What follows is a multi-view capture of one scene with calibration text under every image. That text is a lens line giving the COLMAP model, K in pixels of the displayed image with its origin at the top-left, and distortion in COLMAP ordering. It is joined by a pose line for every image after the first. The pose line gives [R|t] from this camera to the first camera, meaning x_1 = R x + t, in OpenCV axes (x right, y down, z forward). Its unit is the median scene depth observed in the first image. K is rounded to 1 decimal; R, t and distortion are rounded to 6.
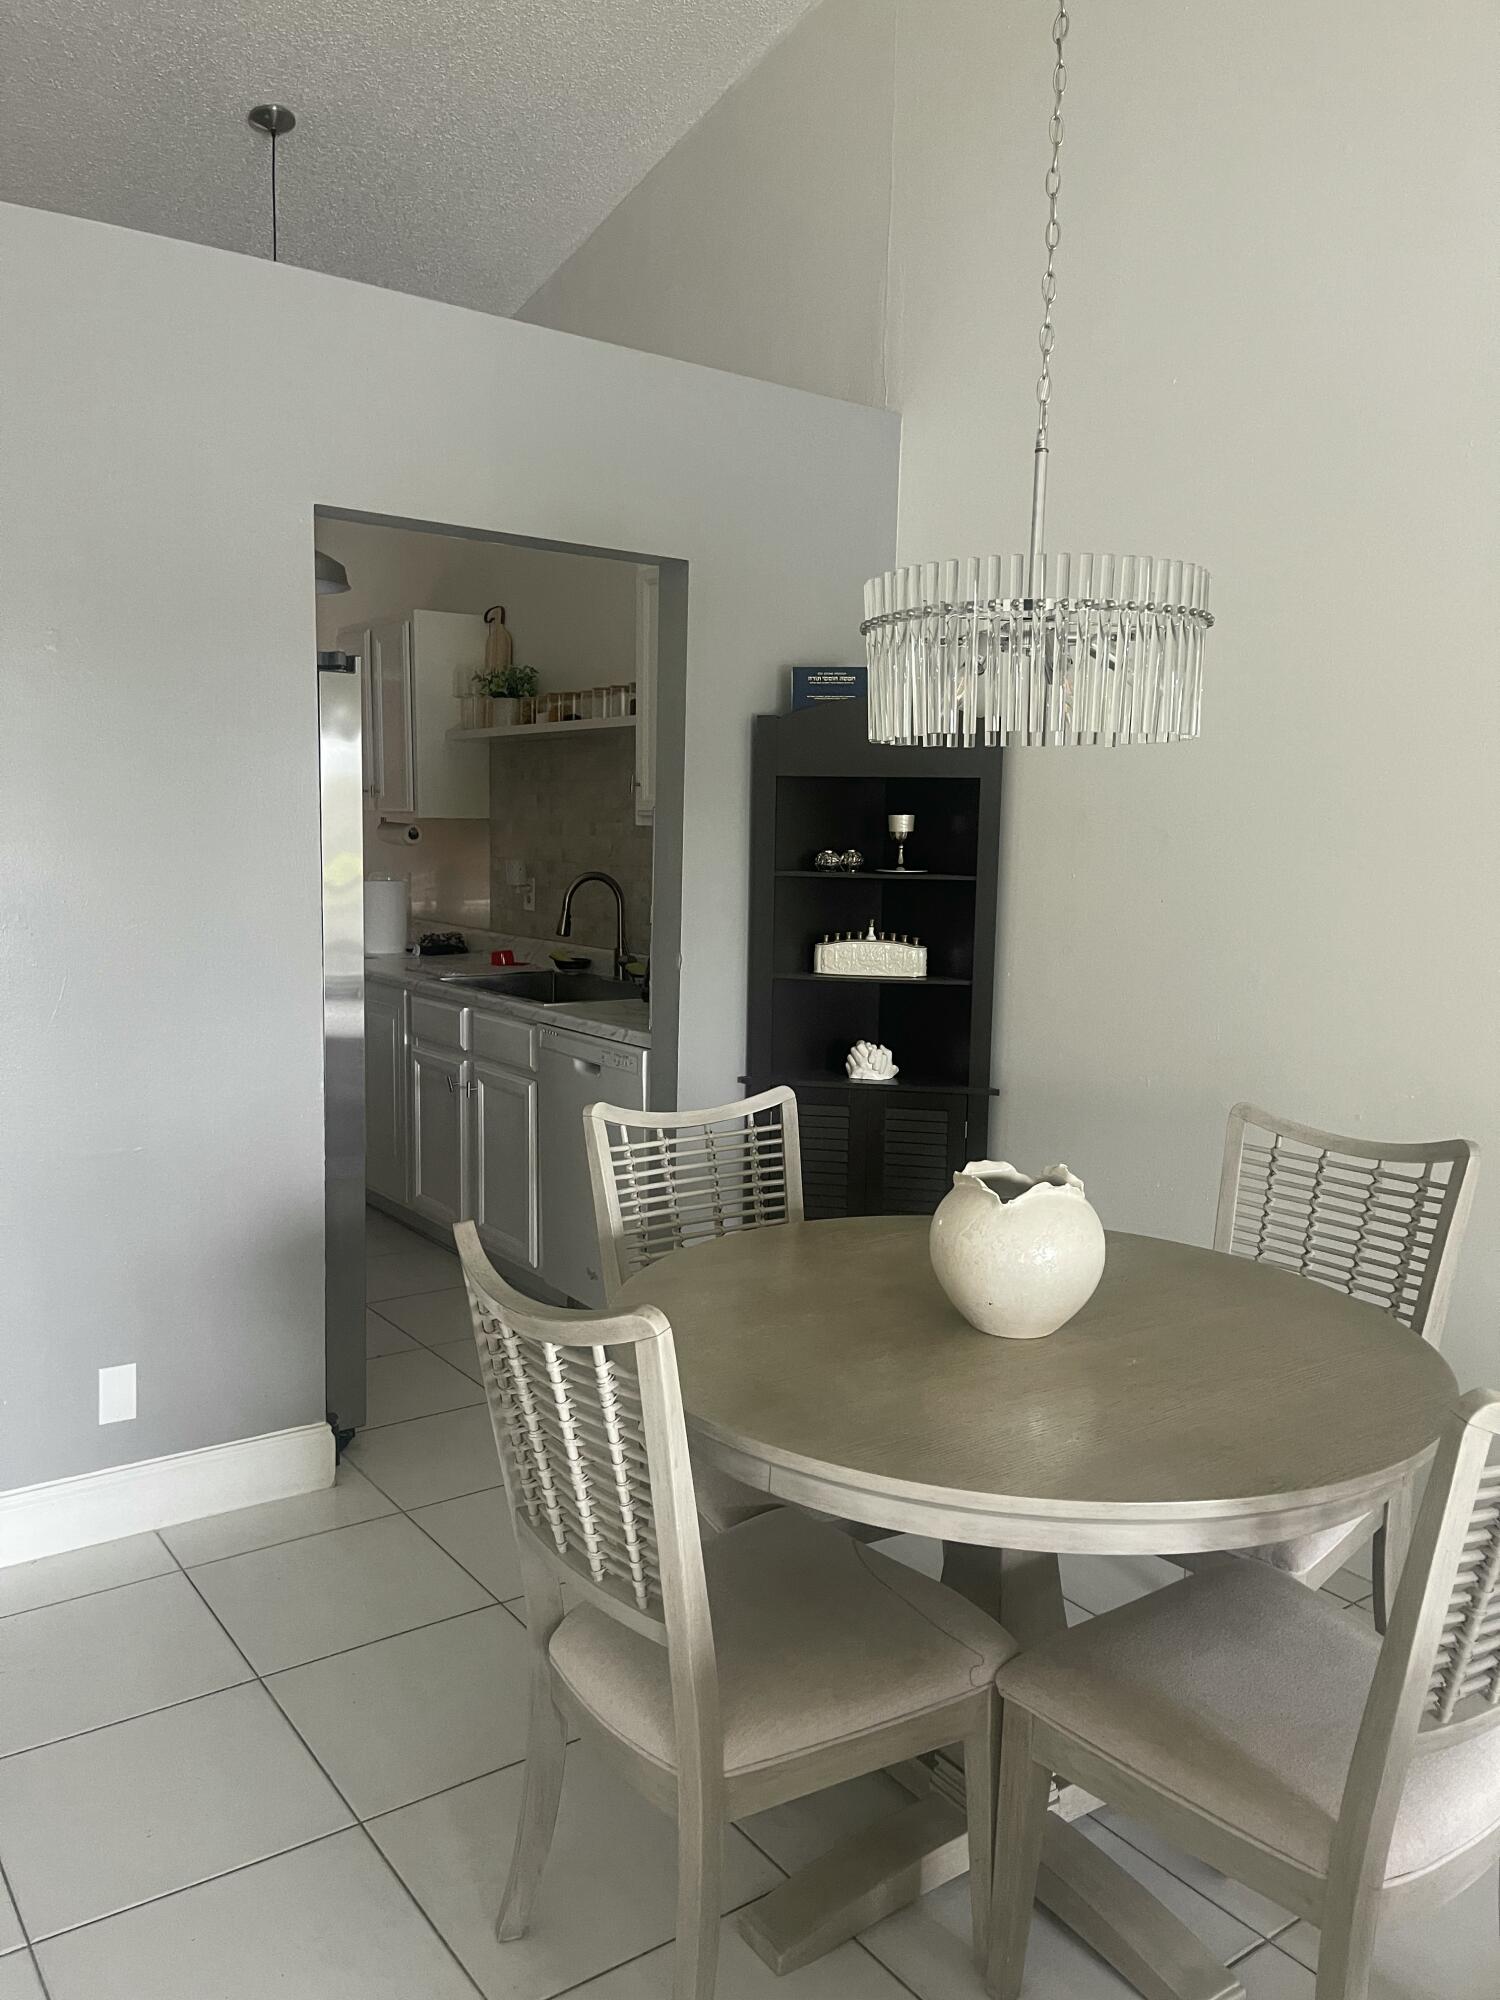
lens RADIAL K [[1520.7, 0, 754.3], [0, 1520.7, 1010.5], [0, 0, 1]] dist [0.076931, -0.114292]
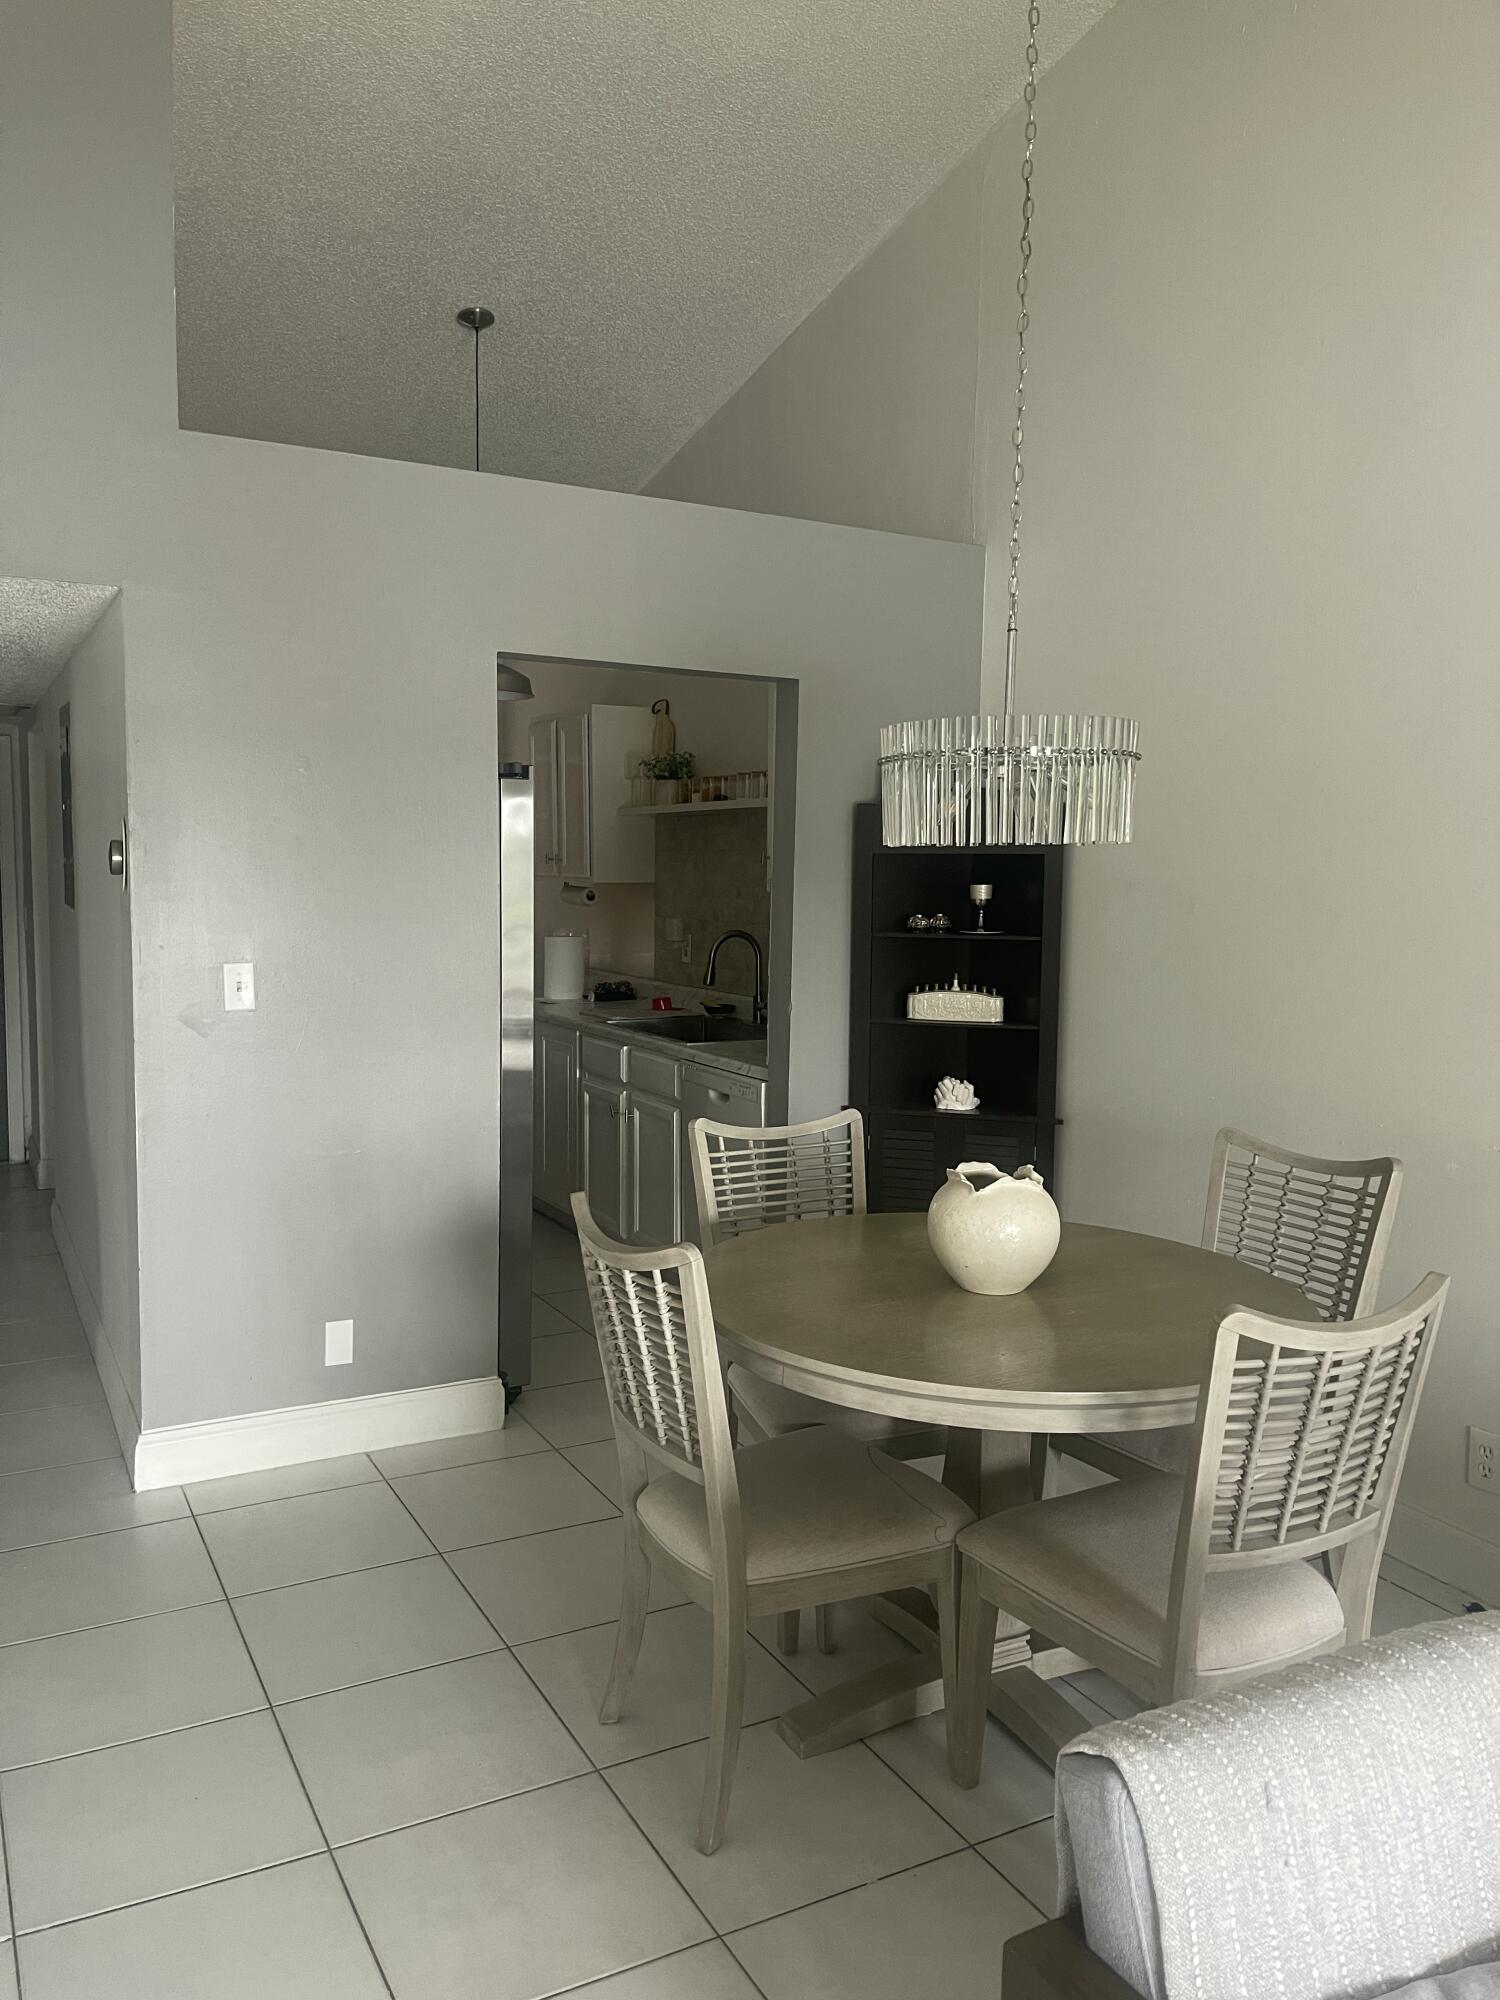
lens RADIAL K [[1520.7, 0, 754.3], [0, 1520.7, 1010.5], [0, 0, 1]] dist [0.076931, -0.114292]
pose [[0.991672, 0.005821, -0.128656, 0.102818], [-0.009632, 0.999532, -0.029020, 0.006361], [0.128427, 0.030017, 0.991265, -0.258099]]
